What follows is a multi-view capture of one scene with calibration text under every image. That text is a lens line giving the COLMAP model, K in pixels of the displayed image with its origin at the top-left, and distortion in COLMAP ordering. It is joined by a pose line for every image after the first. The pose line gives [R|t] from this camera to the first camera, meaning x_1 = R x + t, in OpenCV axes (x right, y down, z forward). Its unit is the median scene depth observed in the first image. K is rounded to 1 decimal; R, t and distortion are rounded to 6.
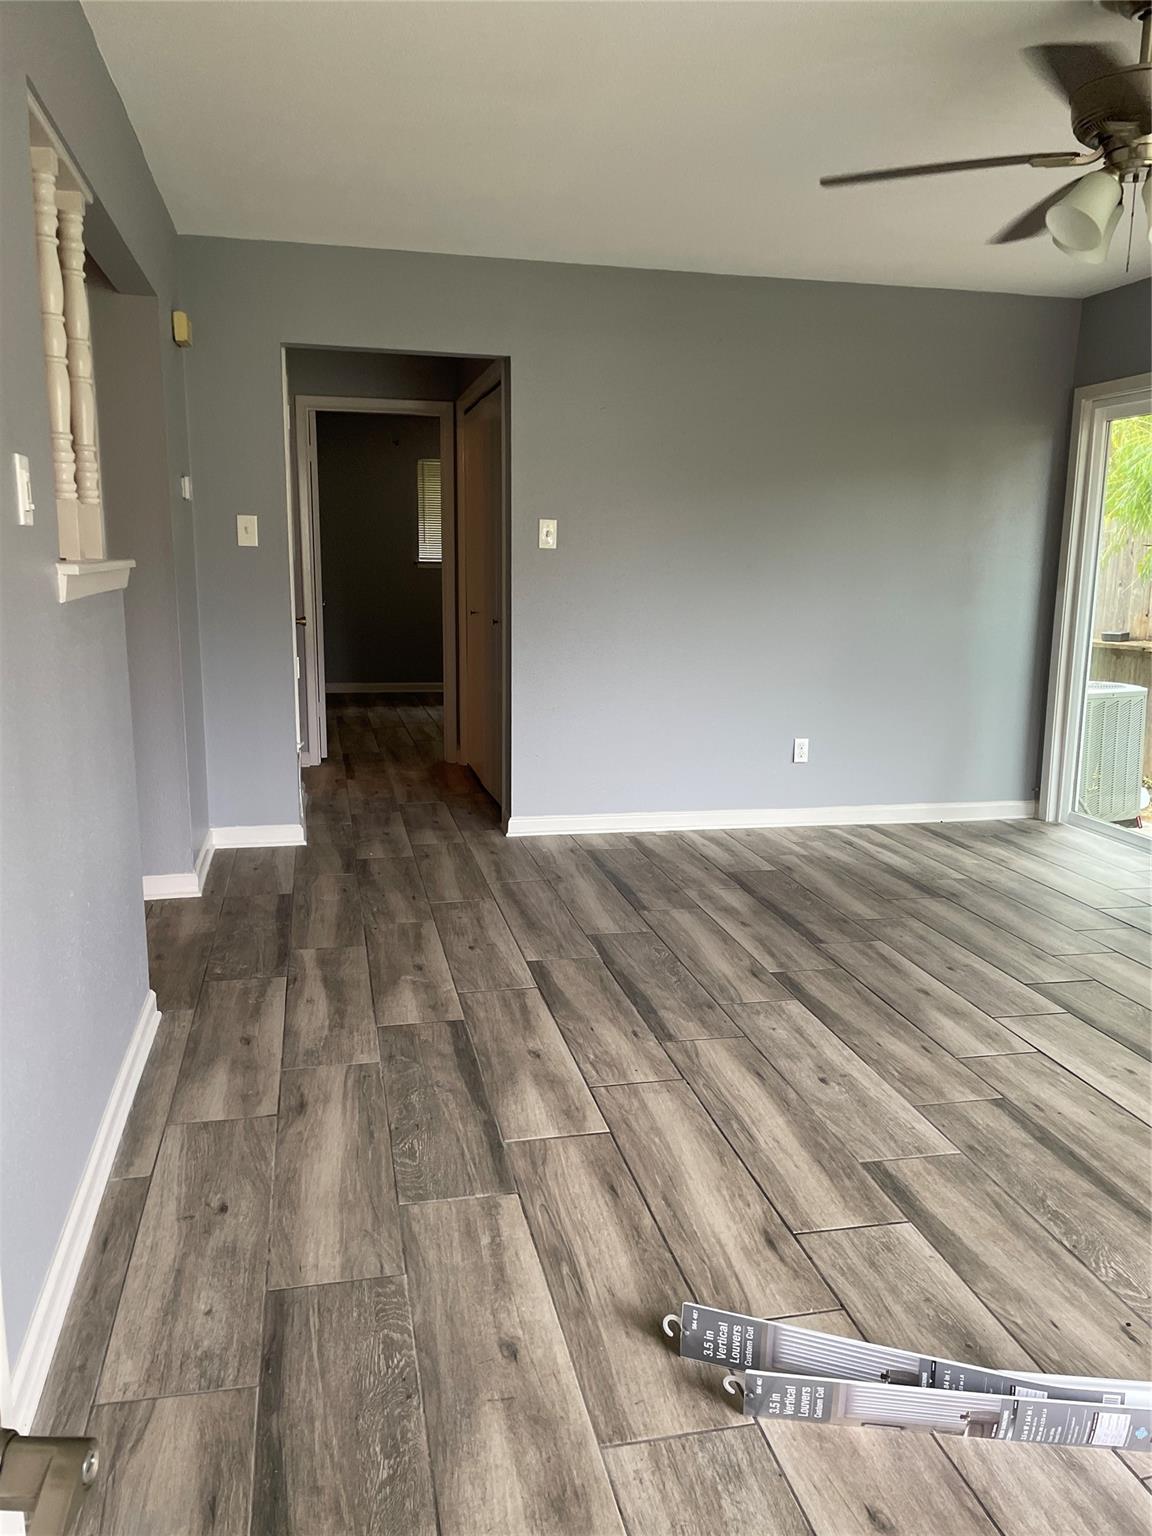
lens RADIAL K [[1157.6, 0, 572.9], [0, 1157.6, 777.2], [0, 0, 1]] dist [0.087845, -0.114117]
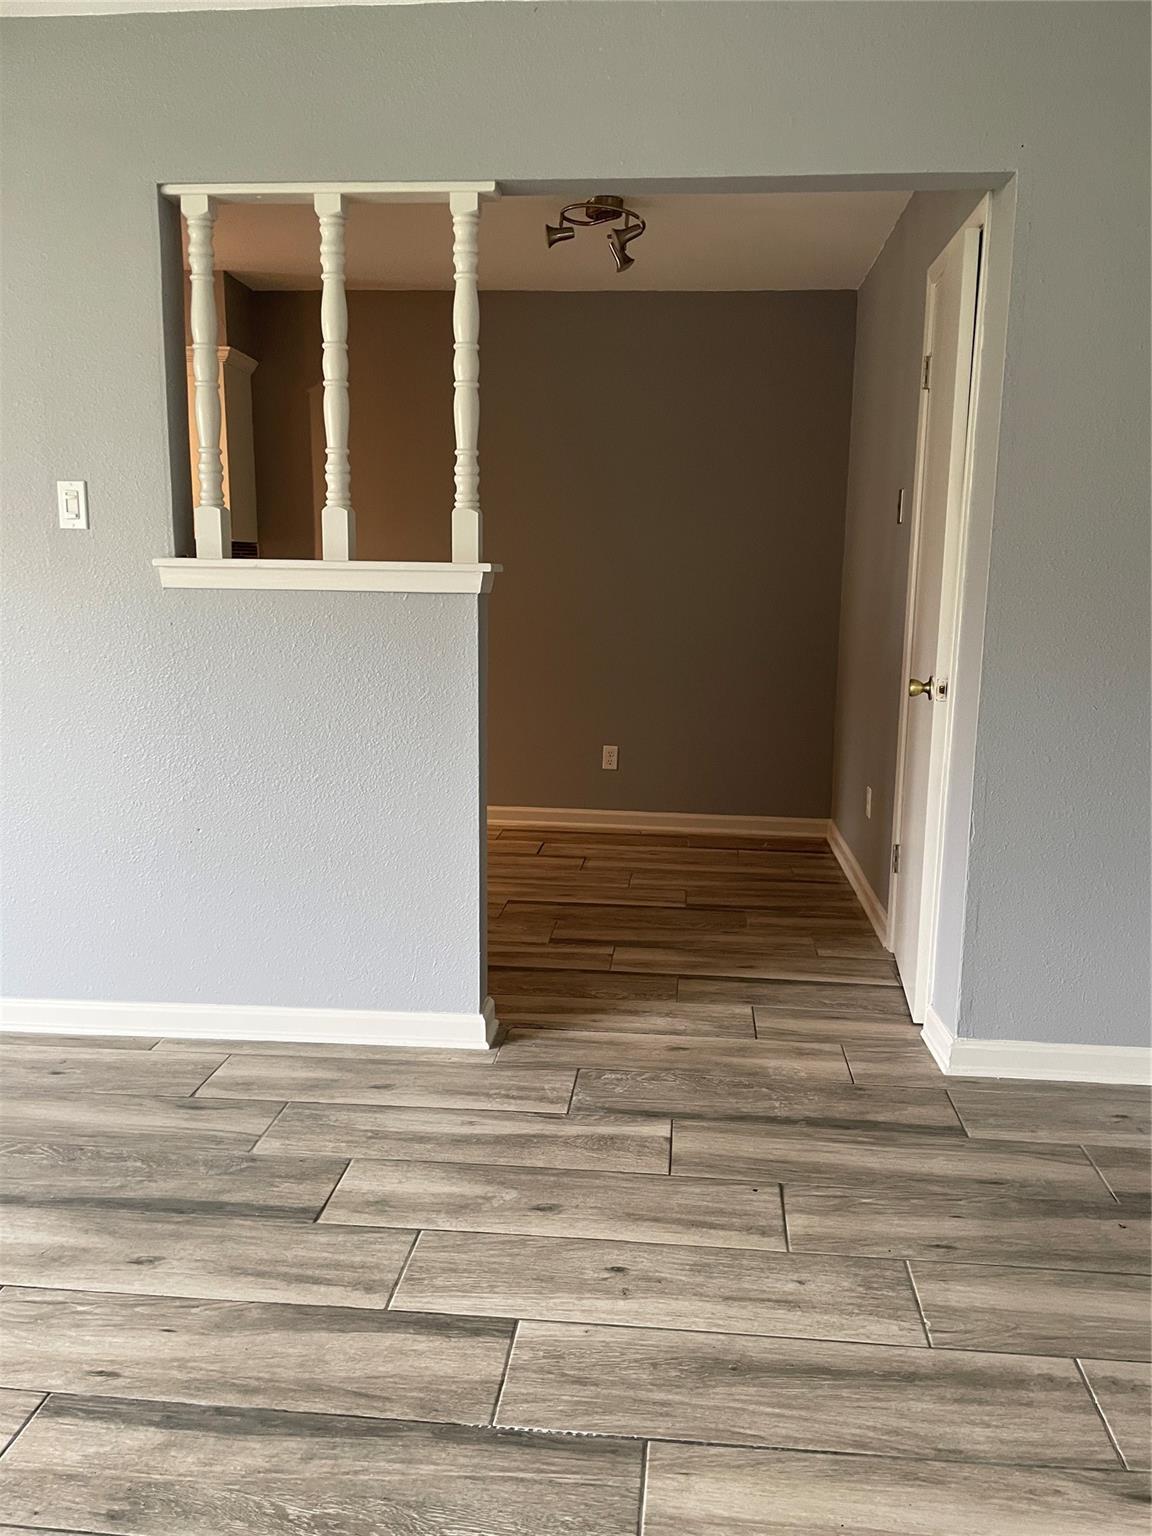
lens RADIAL K [[1157.6, 0, 594.7], [0, 1157.6, 775.4], [0, 0, 1]] dist [0.087845, -0.114117]
pose [[-0.301828, 0.146607, -0.942022, 0.452142], [-0.197942, 0.956936, 0.212349, -0.213602], [0.932587, 0.250558, -0.259810, 1.227745]]
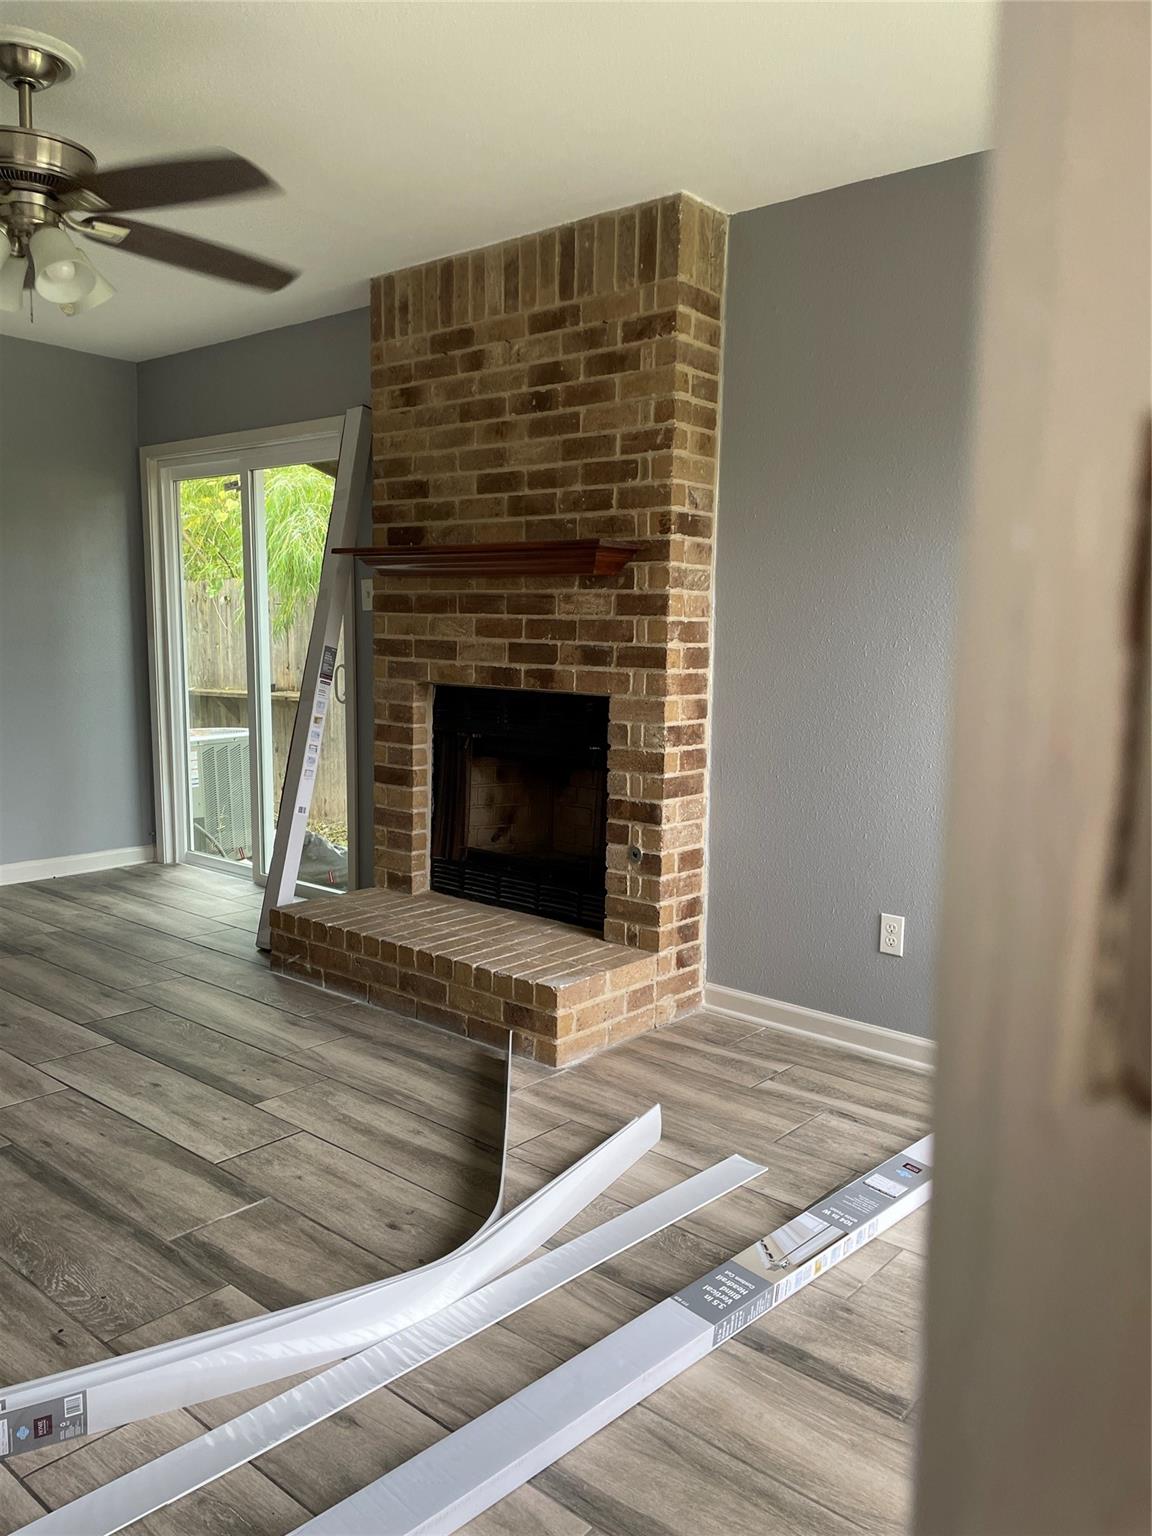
lens RADIAL K [[1157.6, 0, 581.8], [0, 1157.6, 779.8], [0, 0, 1]] dist [0.087845, -0.114117]
pose [[0.797890, -0.079661, 0.597517, 0.156824], [0.109115, 0.993942, -0.013193, 0.031602], [-0.592846, 0.075725, 0.801748, -0.074690]]
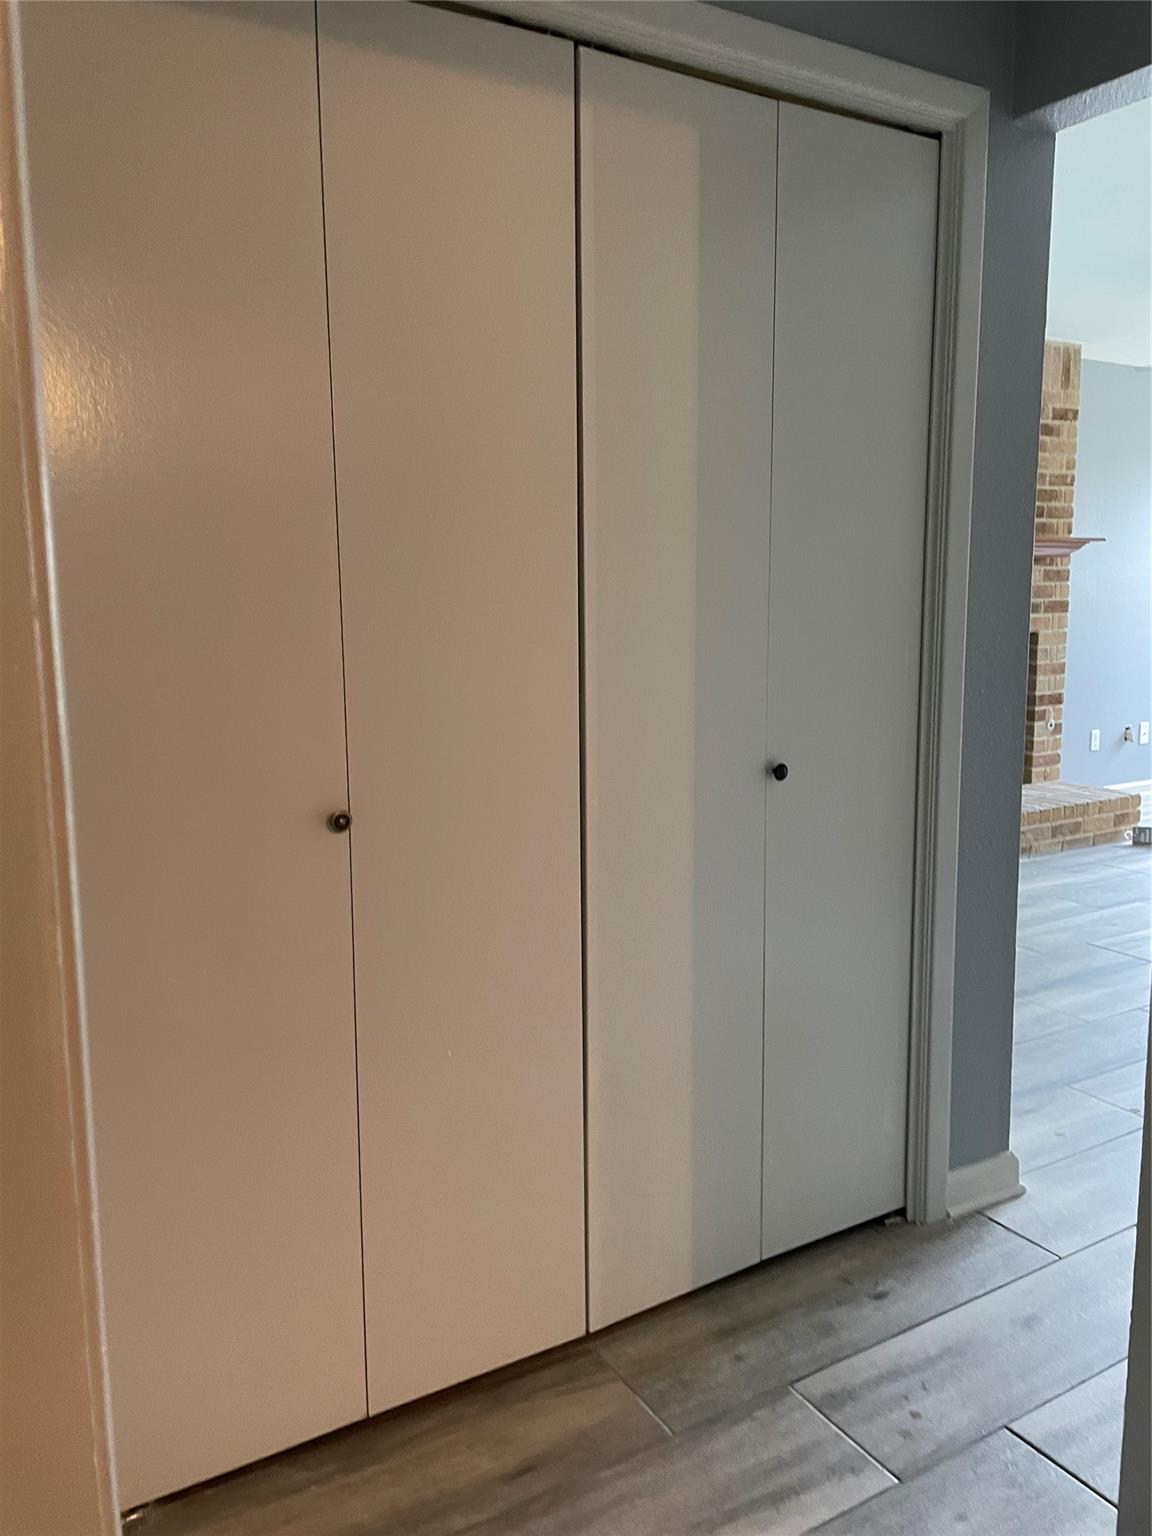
lens RADIAL K [[1157.6, 0, 569.8], [0, 1157.6, 755.5], [0, 0, 1]] dist [0.087845, -0.114117]
pose [[-0.320844, -0.143450, 0.936206, -0.647295], [0.185812, 0.959722, 0.210732, -0.389759], [-0.928727, 0.241571, -0.281266, 2.002809]]
